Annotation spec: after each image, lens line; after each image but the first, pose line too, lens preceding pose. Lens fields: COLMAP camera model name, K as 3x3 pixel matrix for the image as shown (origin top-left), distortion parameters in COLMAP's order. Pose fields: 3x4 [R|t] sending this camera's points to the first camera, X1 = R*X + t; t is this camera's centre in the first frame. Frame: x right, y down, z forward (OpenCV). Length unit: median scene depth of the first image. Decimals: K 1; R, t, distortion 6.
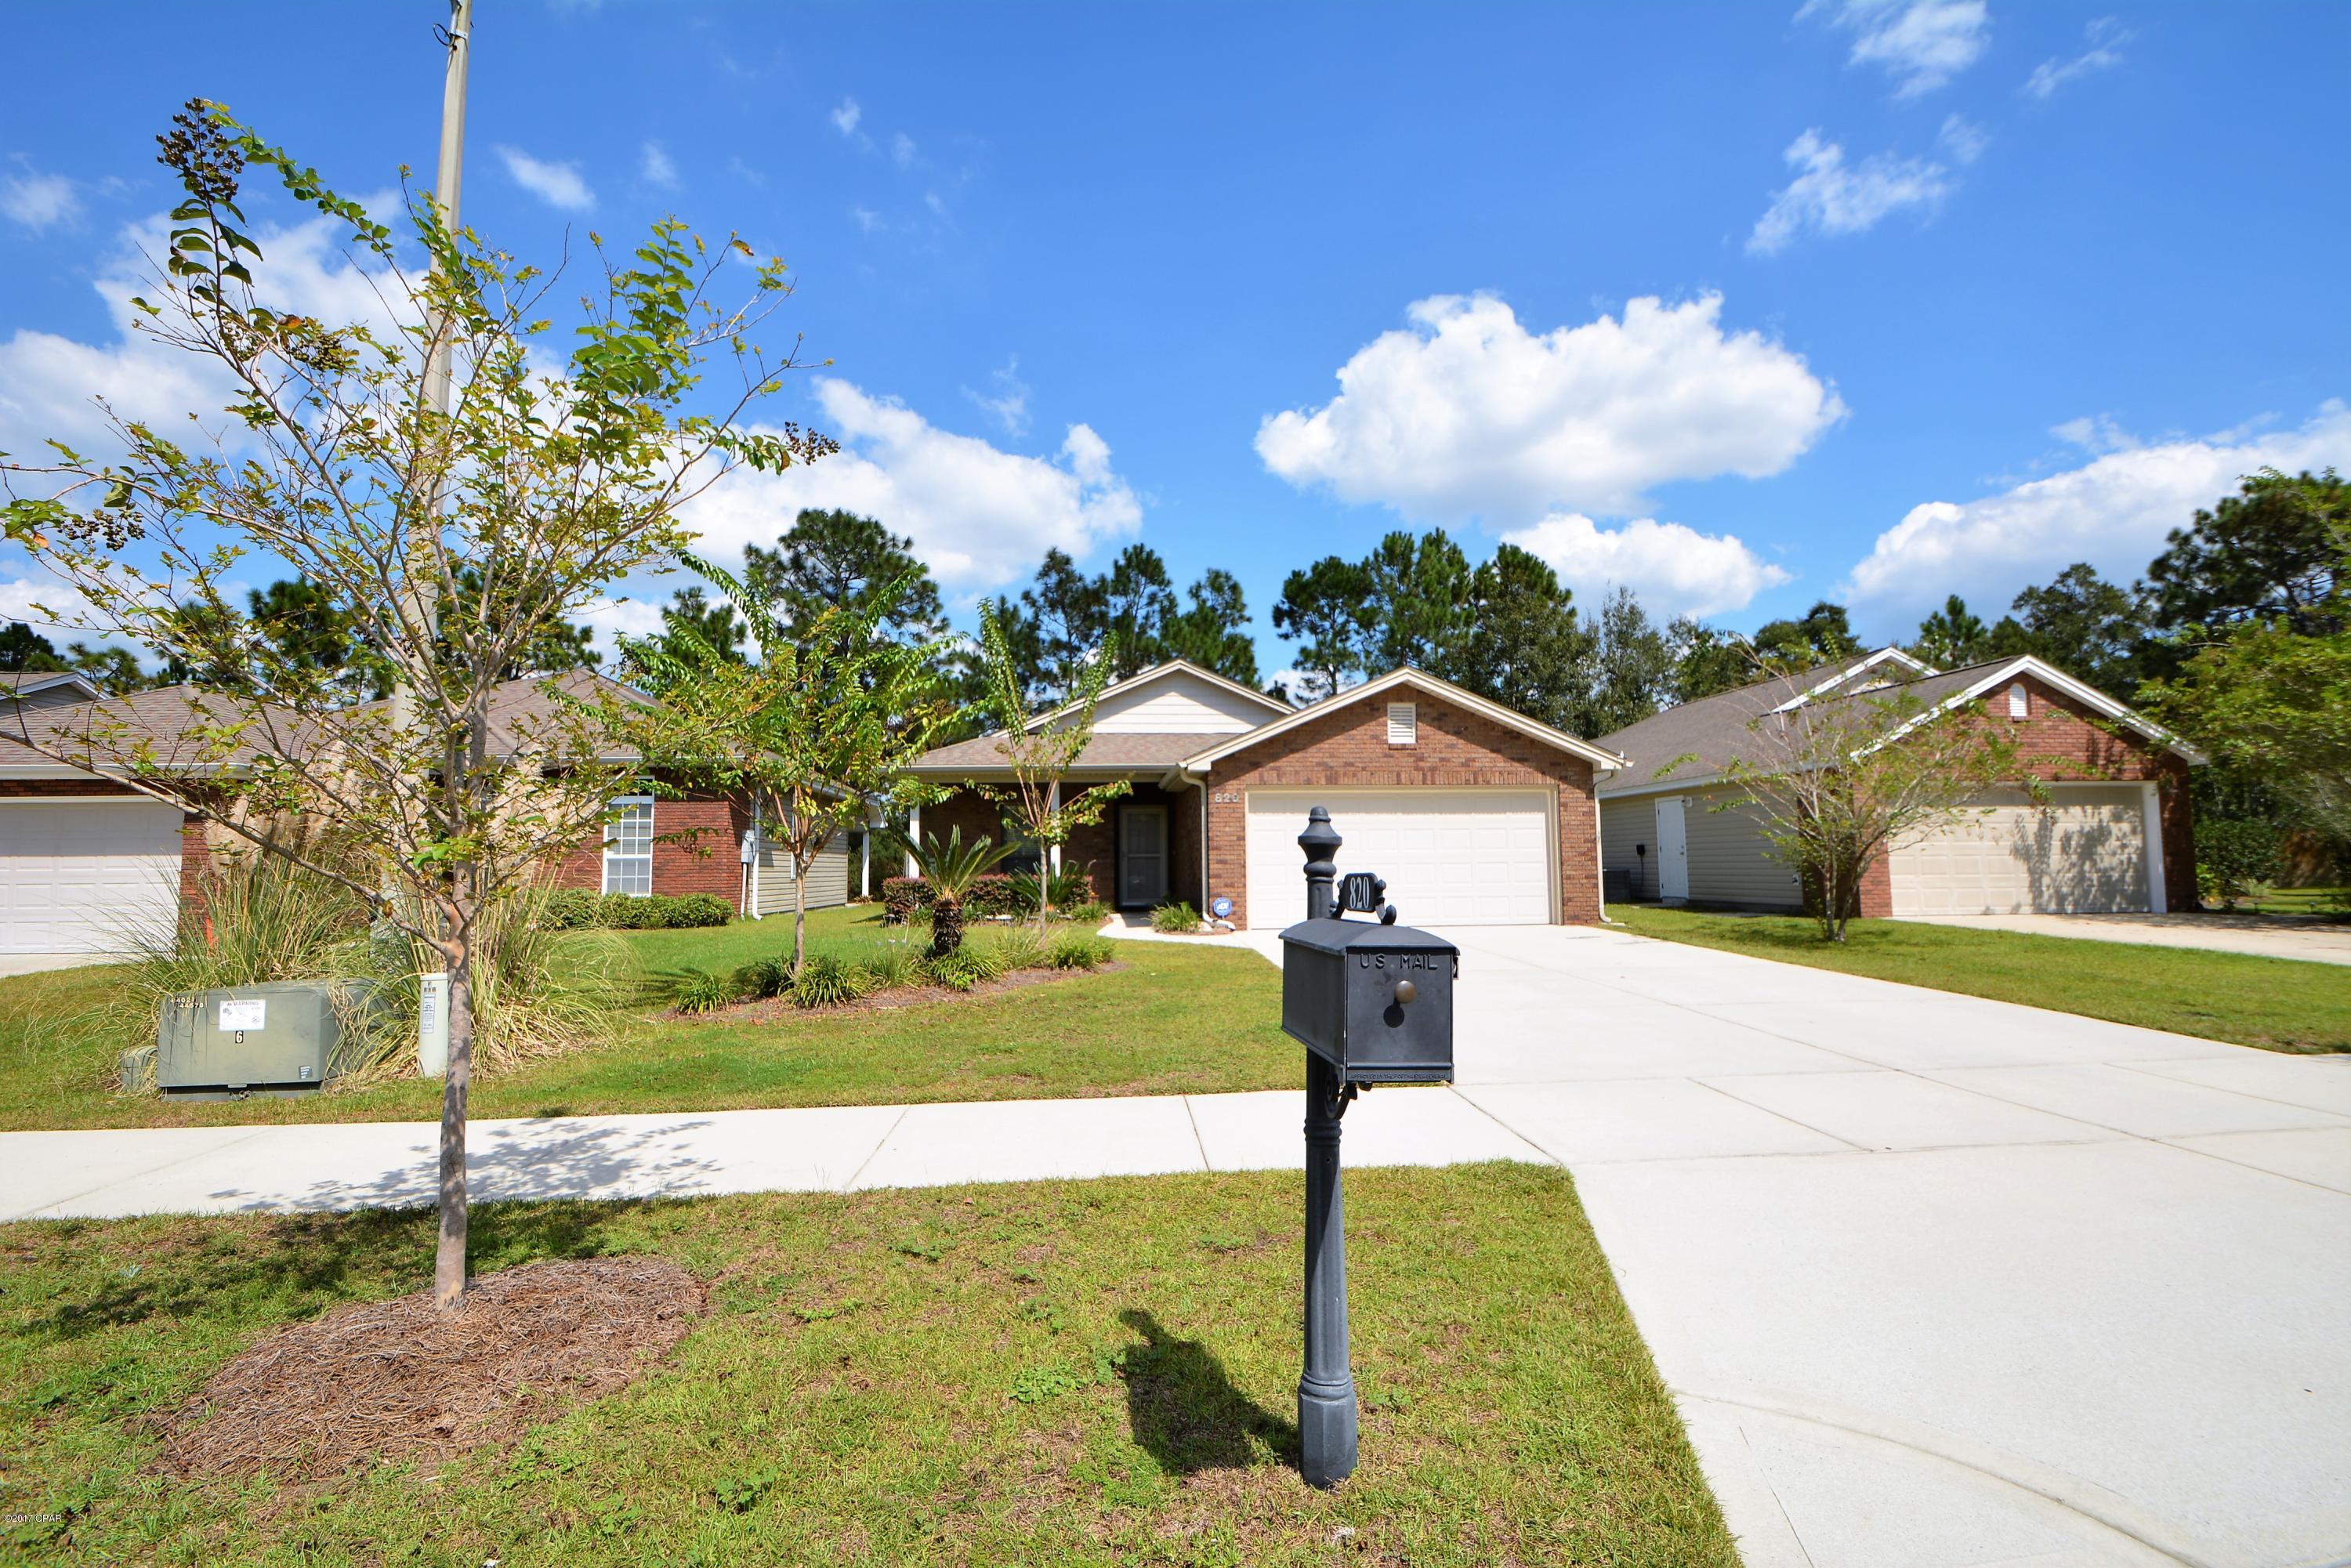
lens RADIAL K [[1053.5, 0, 1179.1], [0, 1053.5, 779.2], [0, 0, 1]] dist [0.003608, -0.009686]
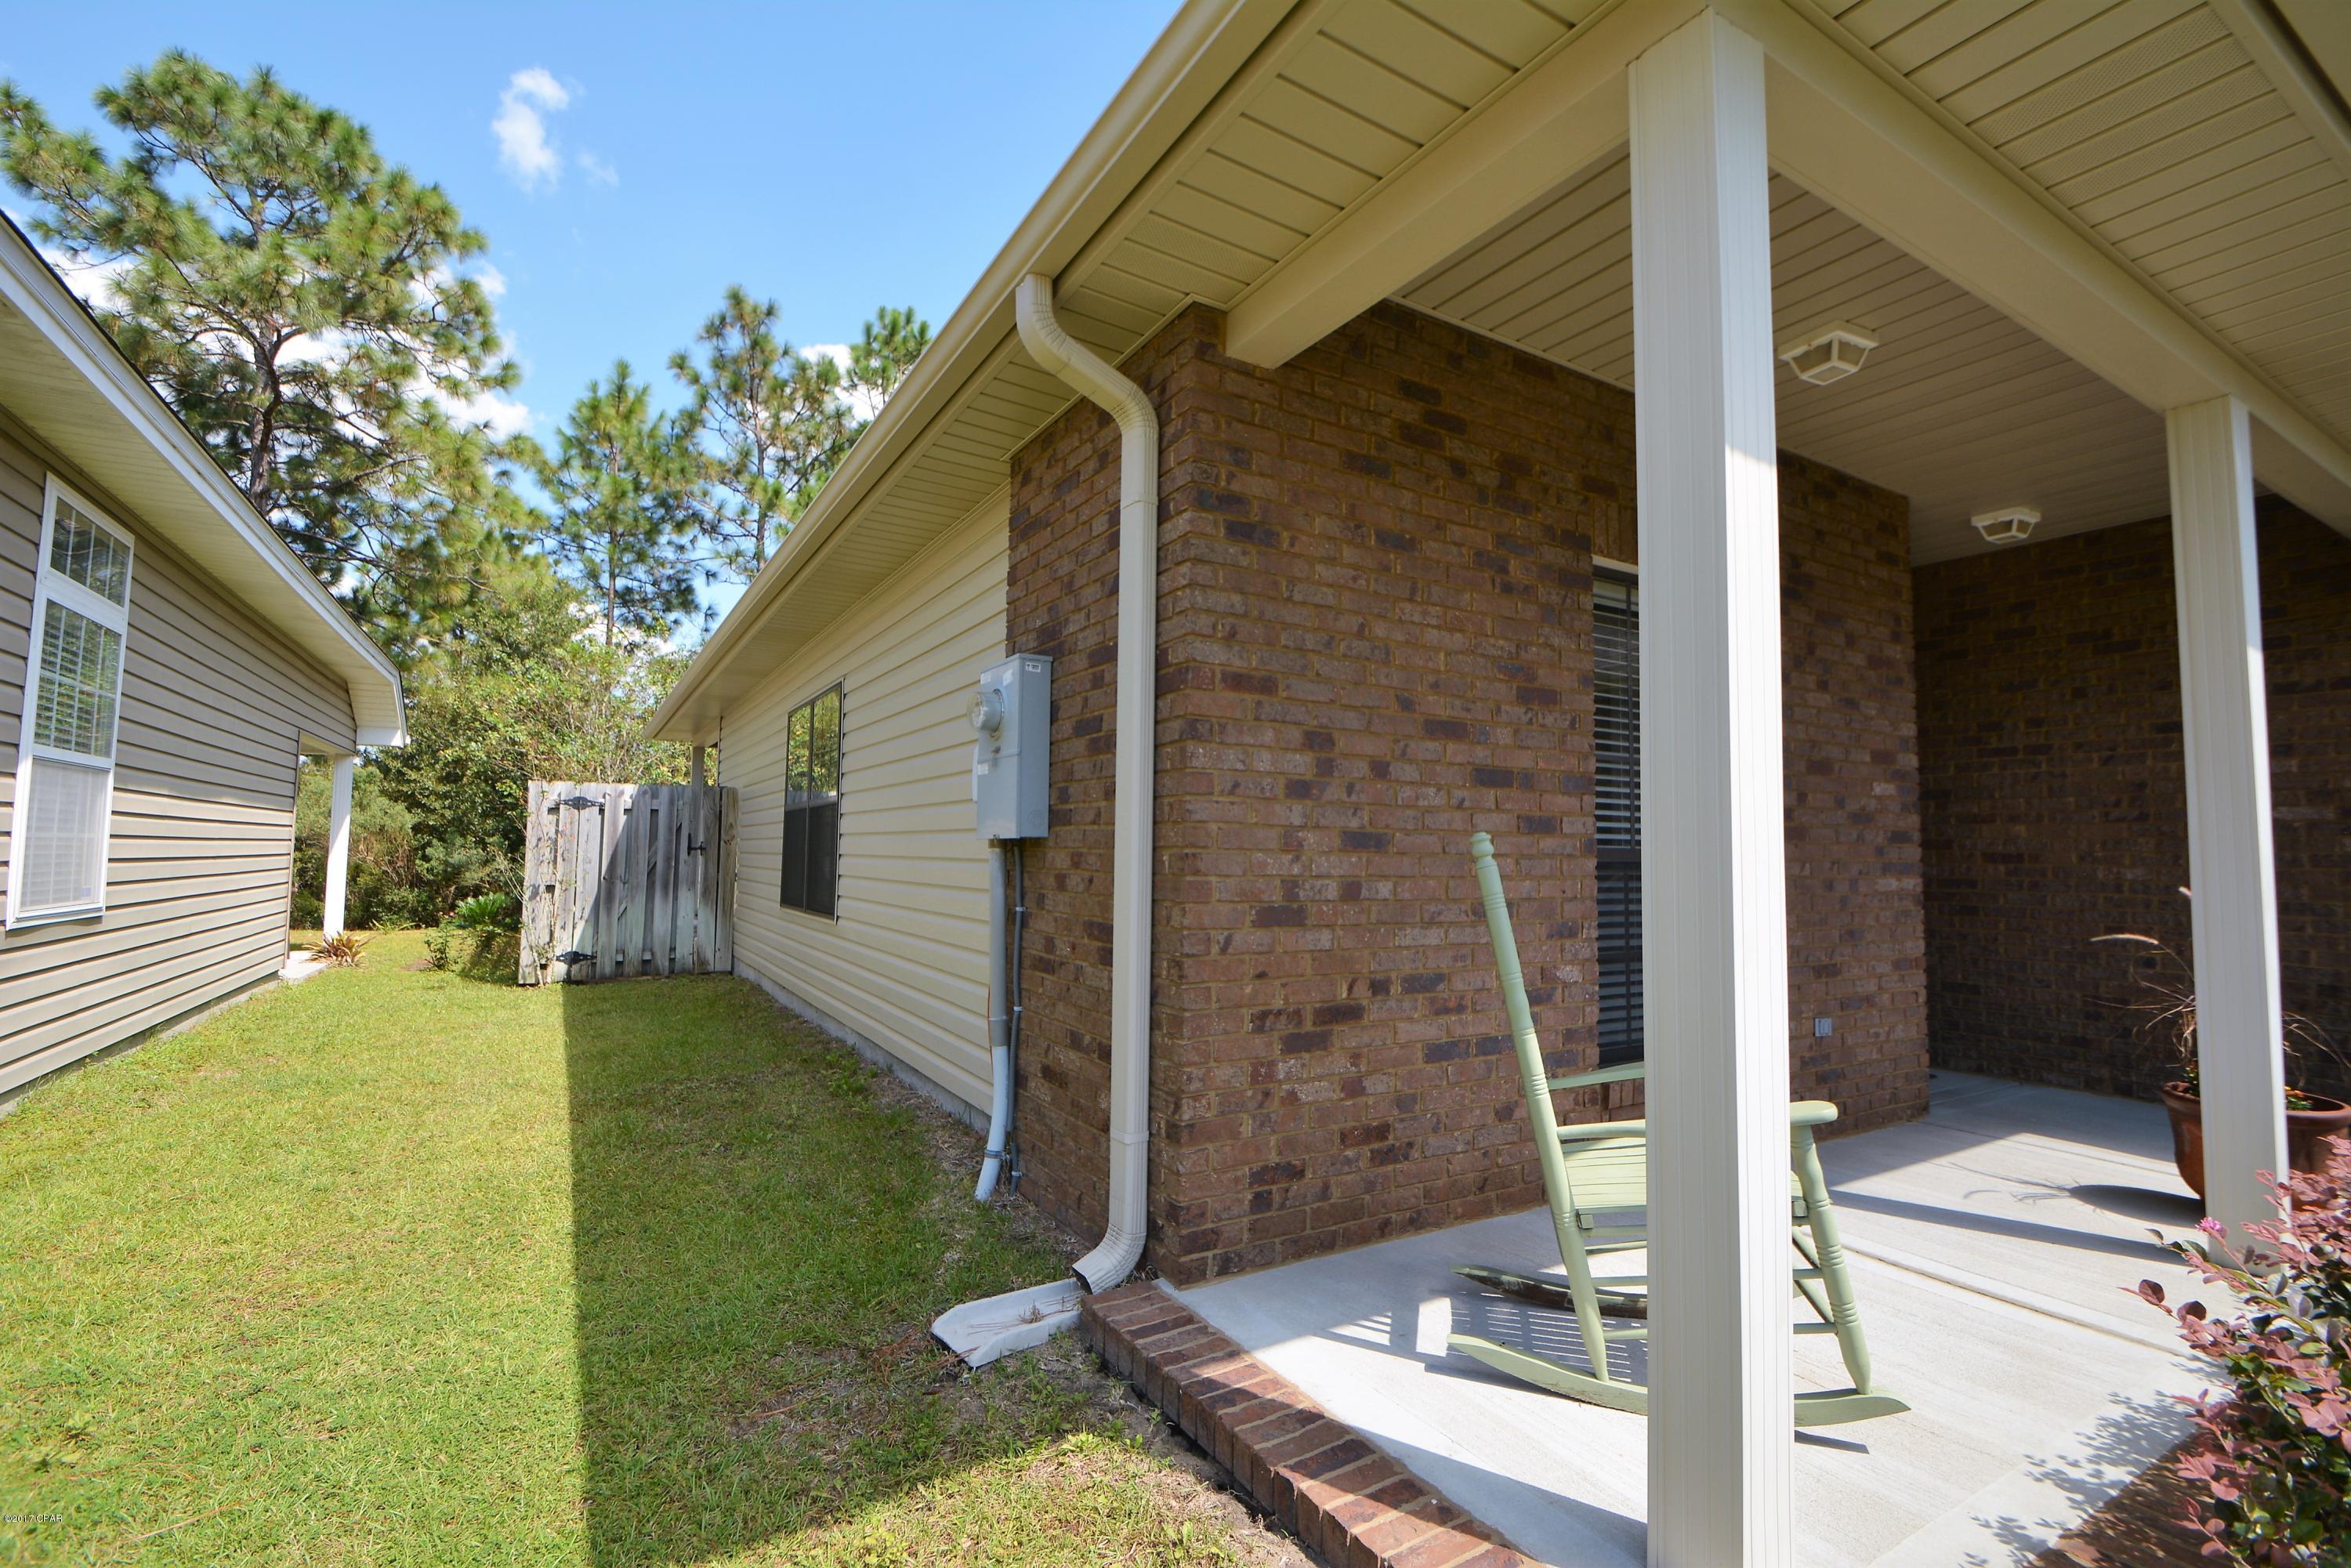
lens RADIAL K [[1044.4, 0, 1179.3], [0, 1044.4, 781.1], [0, 0, 1]] dist [0.002453, -0.009348]
pose [[0.899111, 0.054169, 0.434356, -0.138893], [-0.061059, 0.998132, 0.001912, 0.029527], [-0.433441, -0.028241, 0.900739, 0.395756]]
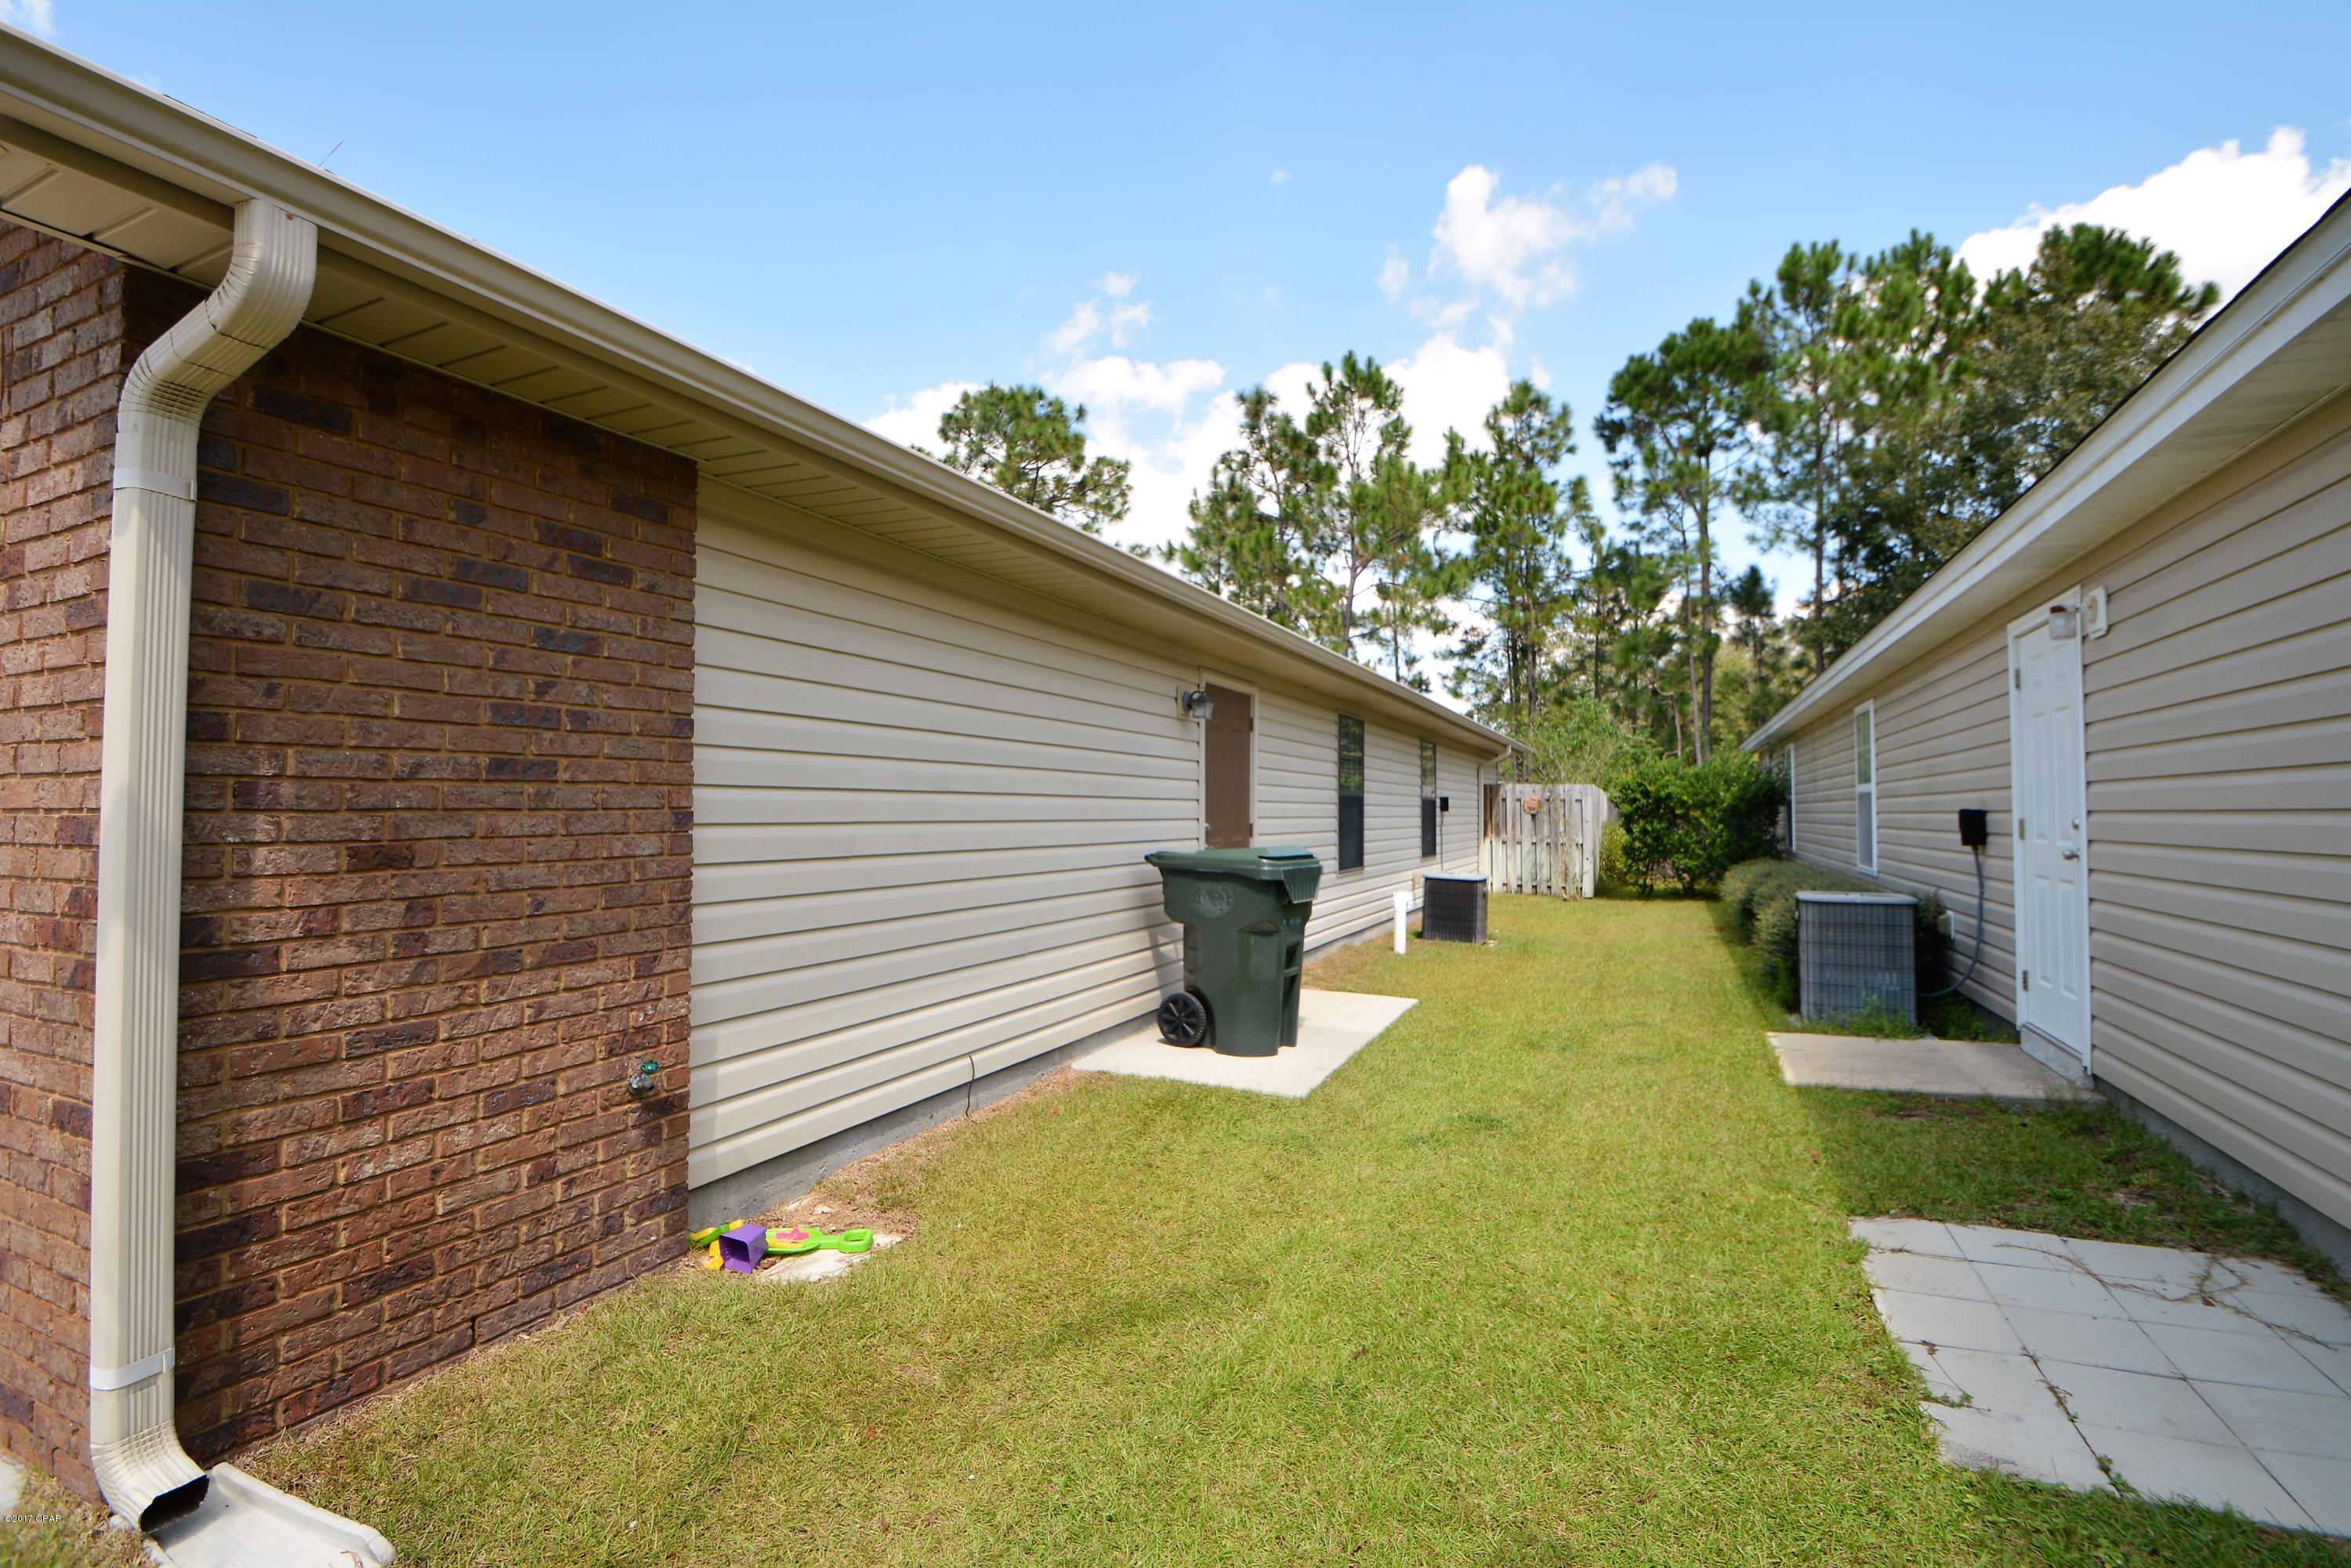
lens RADIAL K [[1044.4, 0, 1179.3], [0, 1044.4, 781.1], [0, 0, 1]] dist [0.002453, -0.009348]
pose [[0.867728, -0.002374, -0.497034, 0.197810], [0.030248, 0.998387, 0.048040, 0.018265], [0.496119, -0.056721, 0.866400, 0.336425]]
